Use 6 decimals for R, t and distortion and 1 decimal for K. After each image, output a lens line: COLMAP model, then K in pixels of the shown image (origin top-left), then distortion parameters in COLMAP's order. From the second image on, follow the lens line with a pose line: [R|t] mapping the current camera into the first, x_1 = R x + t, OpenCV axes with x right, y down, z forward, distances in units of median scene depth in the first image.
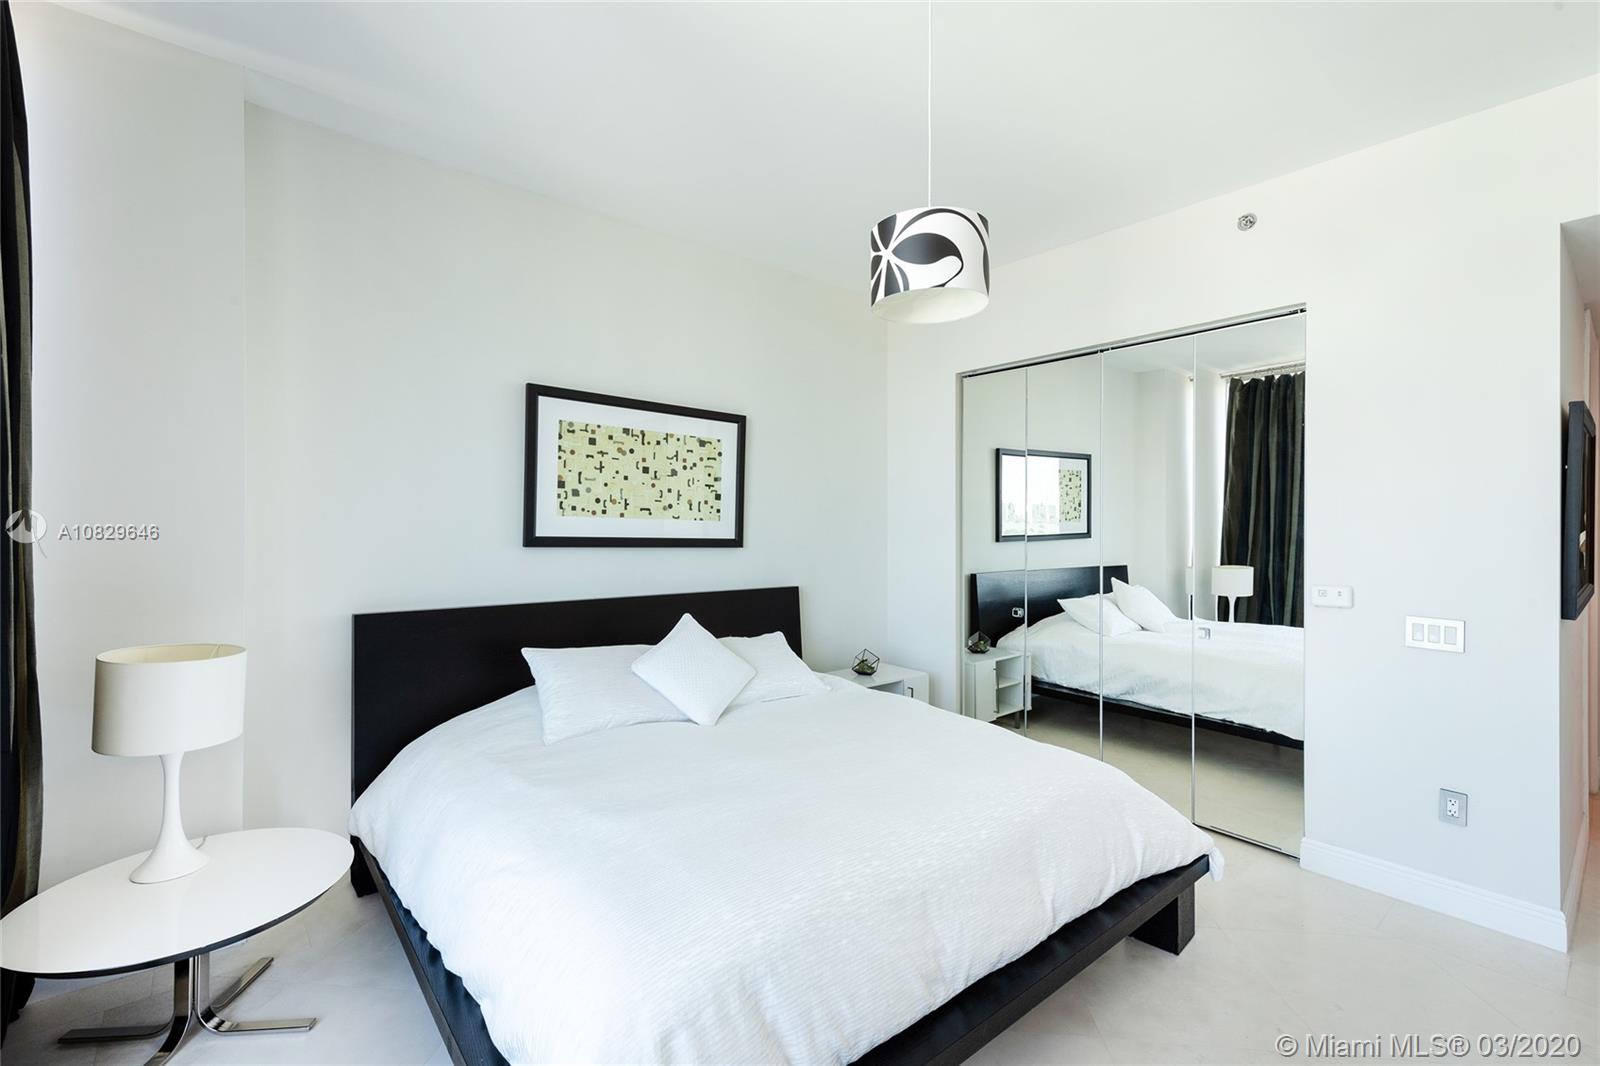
lens RADIAL K [[702.5, 0, 802.6], [0, 702.5, 531.3], [0, 0, 1]] dist [0.000479, 0.000034]
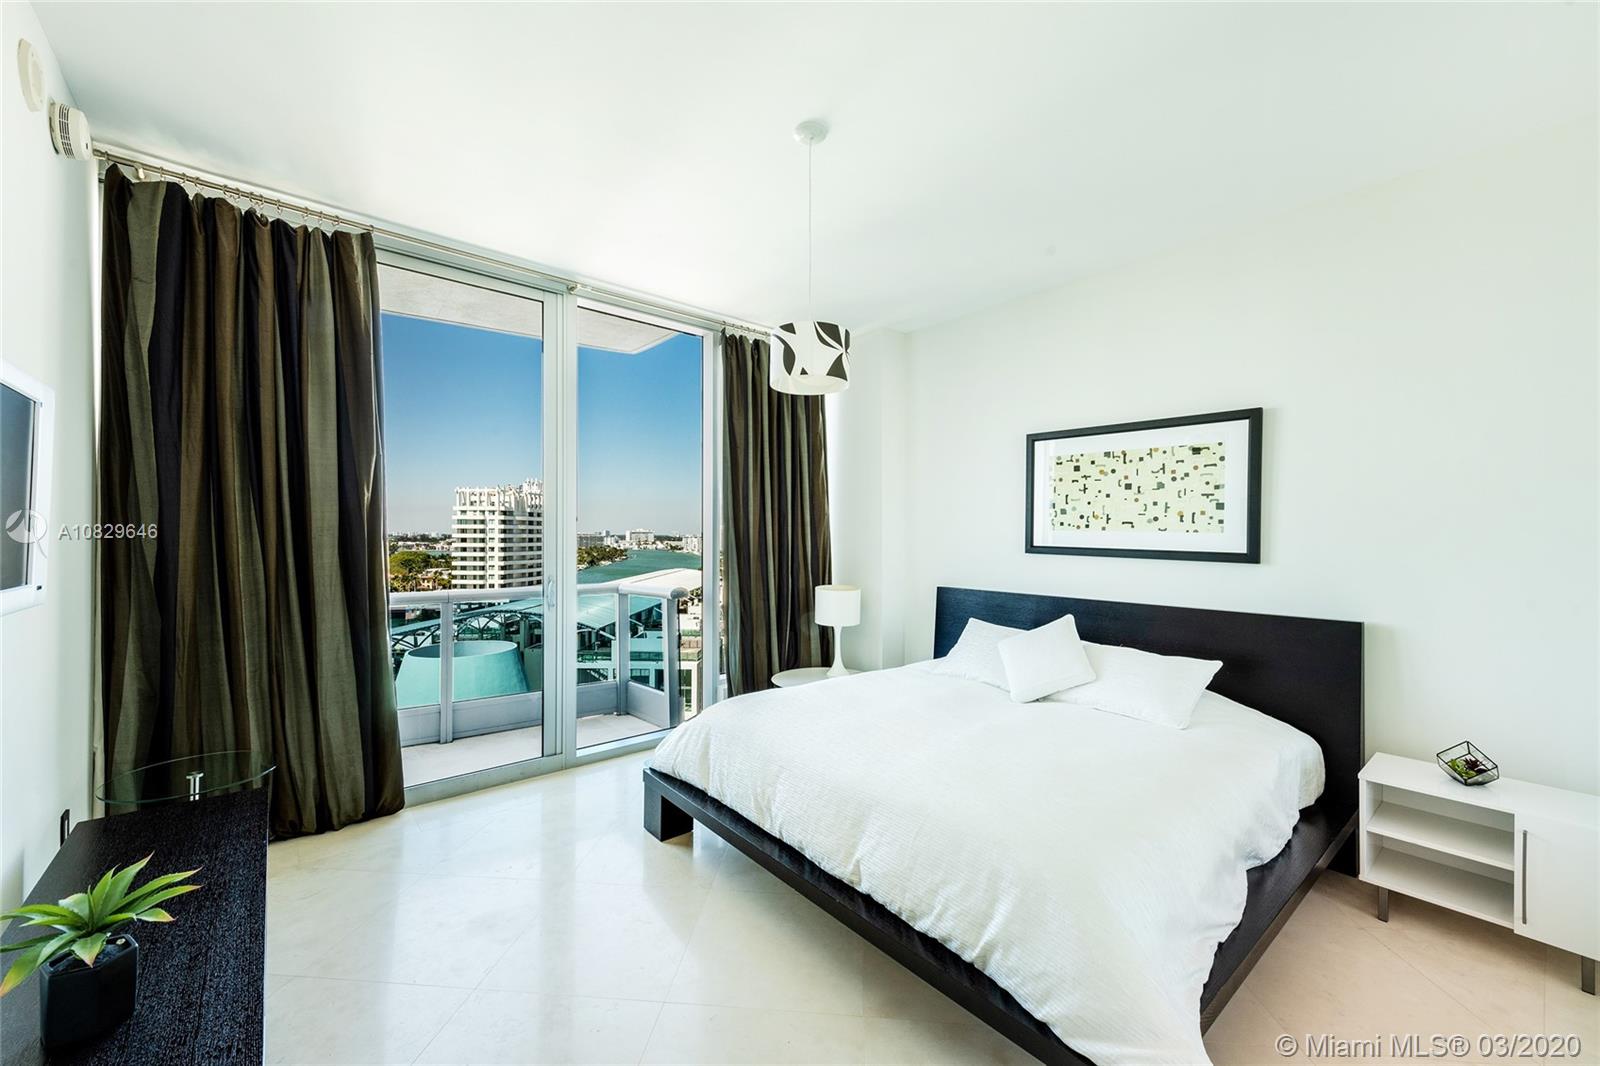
lens RADIAL K [[623.3, 0, 796.2], [0, 623.3, 536.8], [0, 0, 1]] dist [0.001895, 0.000240]
pose [[-0.021817, -0.004752, -0.999751, 0.743407], [-0.013707, 0.999896, -0.004454, 0.001560], [0.999668, 0.013607, -0.021879, 0.507645]]
